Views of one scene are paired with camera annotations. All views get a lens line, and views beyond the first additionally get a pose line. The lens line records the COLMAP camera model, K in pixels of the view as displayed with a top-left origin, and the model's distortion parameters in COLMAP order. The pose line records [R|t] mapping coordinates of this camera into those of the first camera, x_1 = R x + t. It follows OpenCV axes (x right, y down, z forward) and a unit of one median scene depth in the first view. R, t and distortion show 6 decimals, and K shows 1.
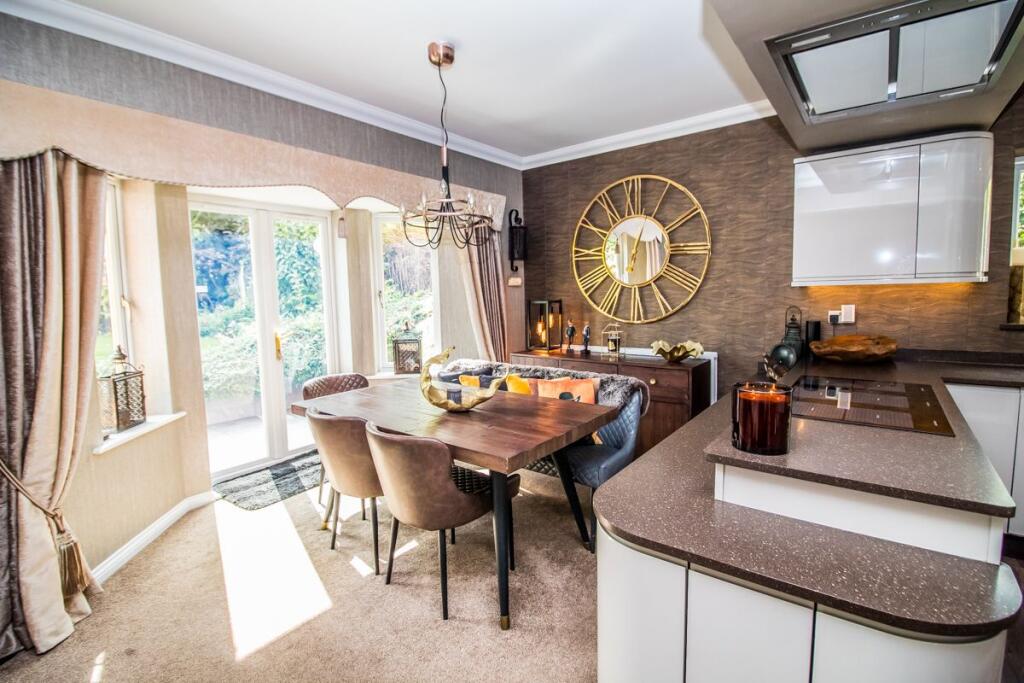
lens RADIAL K [[473.4, 0, 518.0], [0, 473.4, 340.2], [0, 0, 1]] dist [-0.005418, -0.010747]
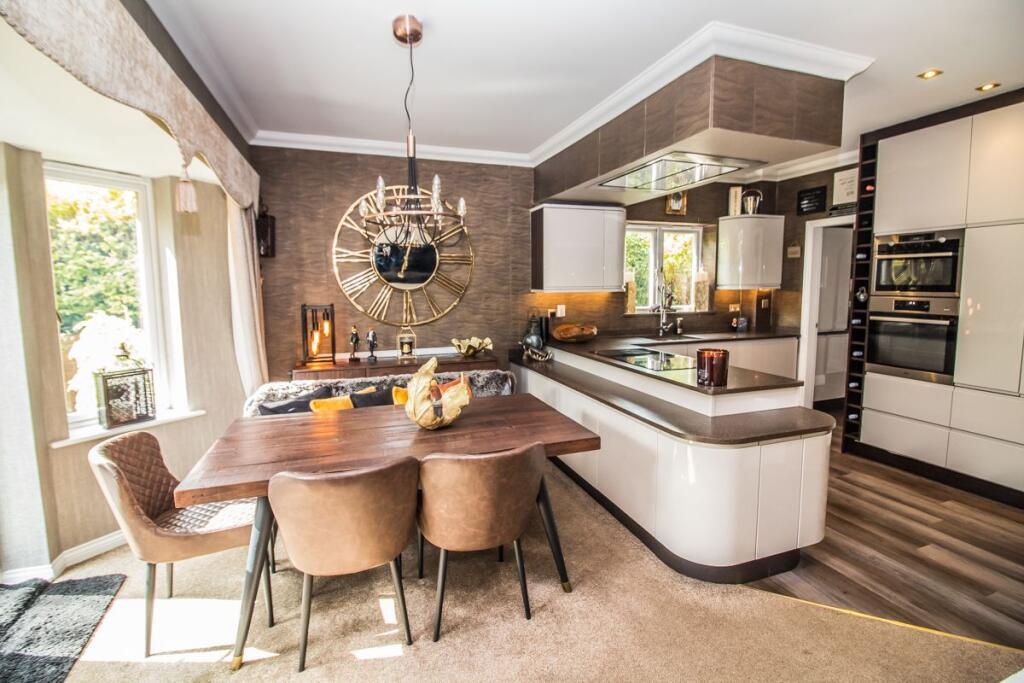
lens RADIAL K [[473.4, 0, 512.3], [0, 473.4, 336.6], [0, 0, 1]] dist [-0.005418, -0.010747]
pose [[0.551954, -0.071086, 0.830839, -0.608083], [0.077380, 0.996427, 0.033847, -0.035854], [-0.830276, 0.045608, 0.555483, 0.270576]]
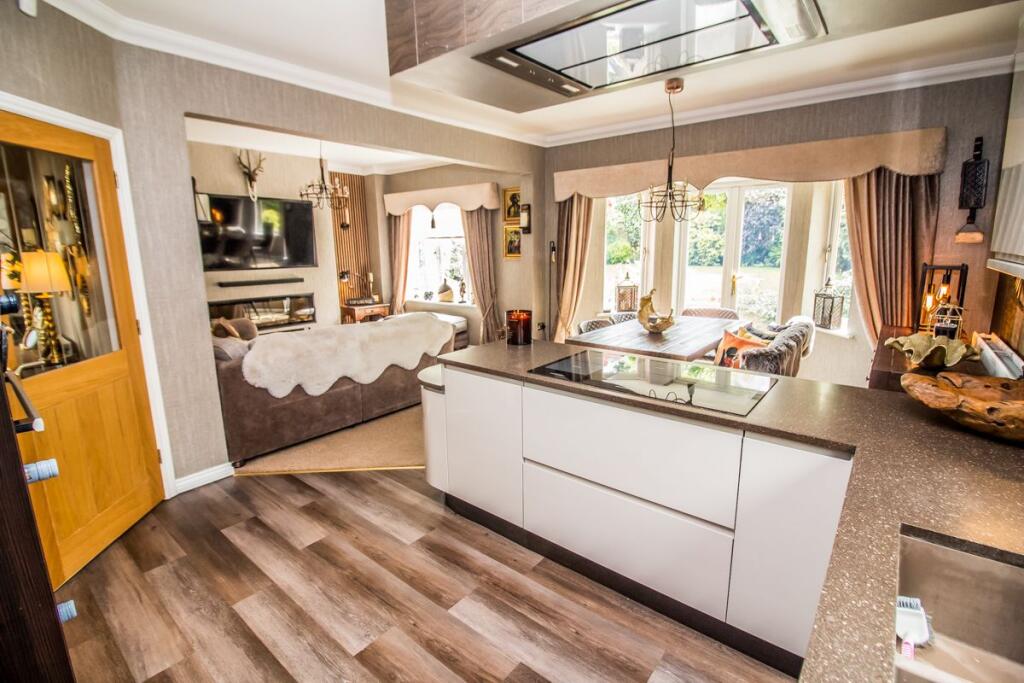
lens RADIAL K [[473.4, 0, 511.8], [0, 473.4, 340.3], [0, 0, 1]] dist [-0.005418, -0.010747]
pose [[-0.034040, 0.213697, -0.976307, 1.036331], [-0.085764, 0.972645, 0.215886, -0.090613], [0.995734, 0.091081, -0.014781, 0.433185]]
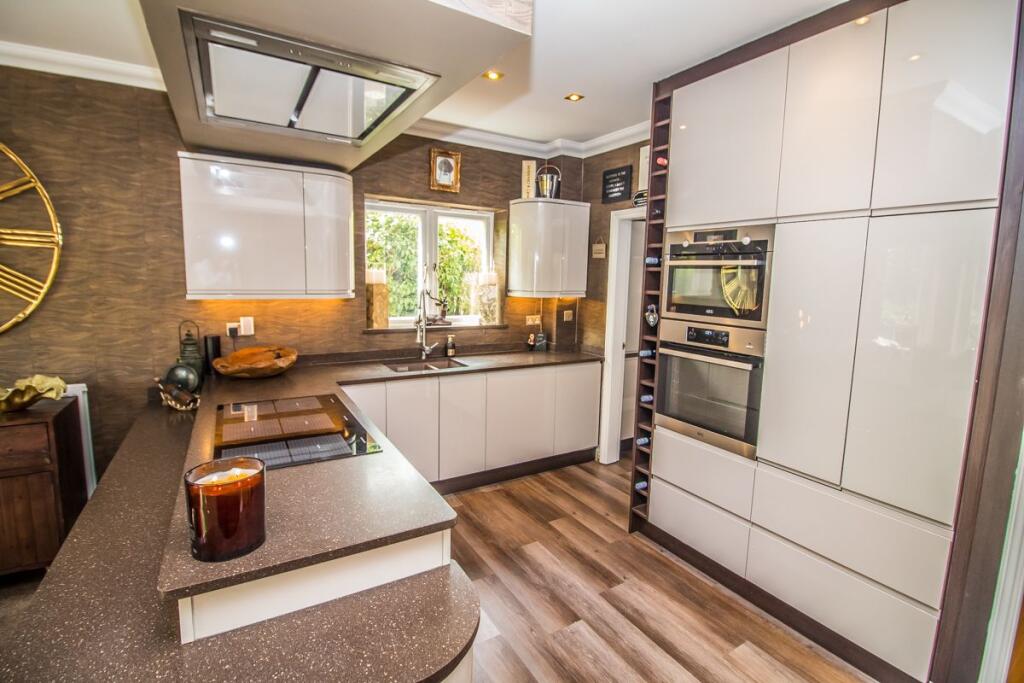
lens RADIAL K [[473.4, 0, 514.4], [0, 473.4, 334.7], [0, 0, 1]] dist [-0.005418, -0.010747]
pose [[0.364009, -0.080575, 0.927904, -0.007622], [0.055959, 0.996343, 0.064566, -0.065822], [-0.929713, 0.028422, 0.367187, 0.116382]]
